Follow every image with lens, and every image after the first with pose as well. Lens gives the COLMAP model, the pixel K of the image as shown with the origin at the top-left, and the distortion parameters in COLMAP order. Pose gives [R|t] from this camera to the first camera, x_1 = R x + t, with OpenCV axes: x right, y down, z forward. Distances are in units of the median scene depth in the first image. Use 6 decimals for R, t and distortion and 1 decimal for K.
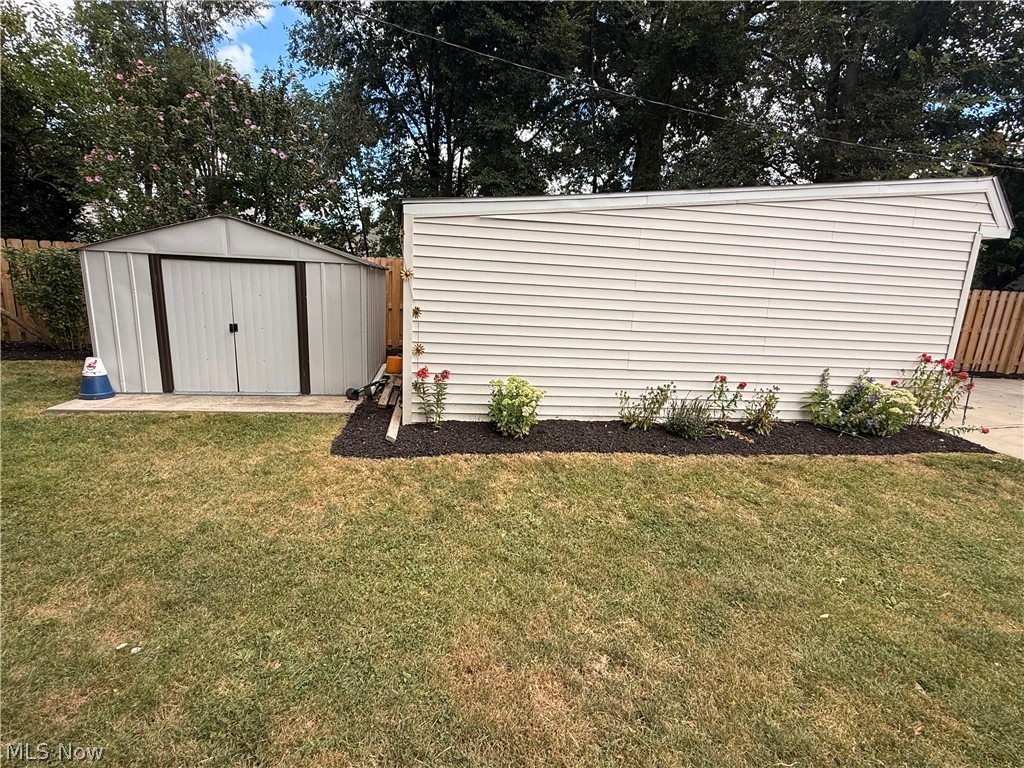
lens RADIAL K [[491.2, 0, 511.5], [0, 491.2, 387.3], [0, 0, 1]] dist [0.000040, -0.000153]
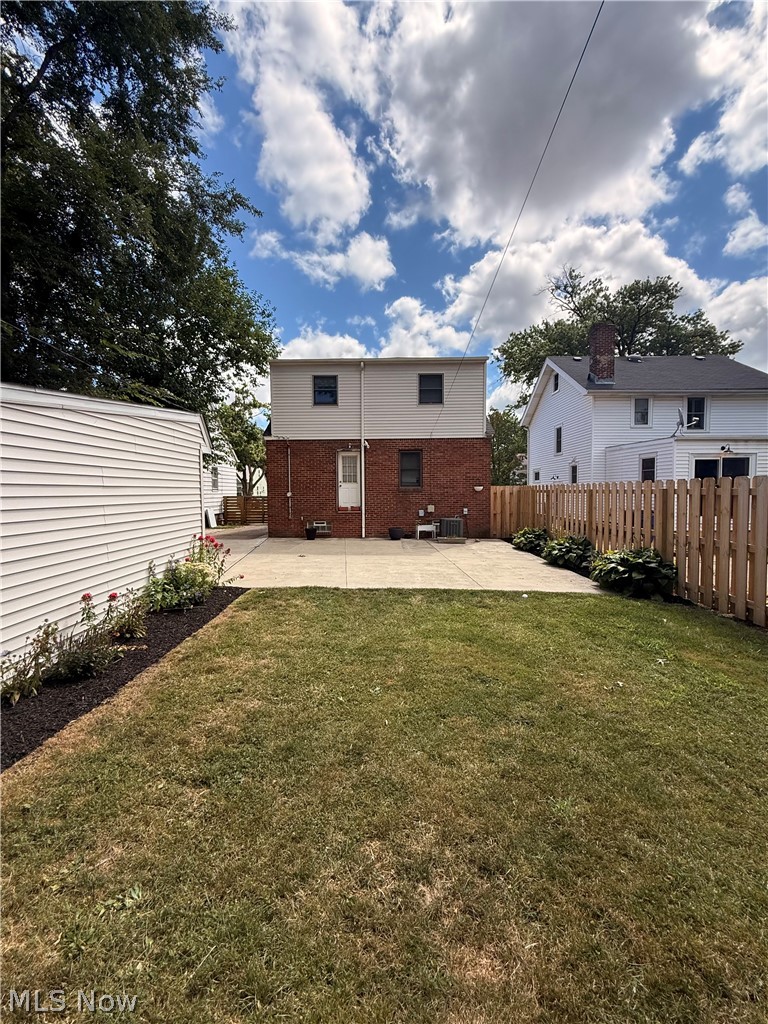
lens RADIAL K [[408.0, 0, 391.7], [0, 408.0, 508.7], [0, 0, 1]] dist [-0.001396, 0.000344]
pose [[0.134537, -0.093454, 0.986492, -0.251944], [0.219076, 0.973713, 0.062366, -0.113077], [-0.966388, 0.207726, 0.151474, 0.355445]]
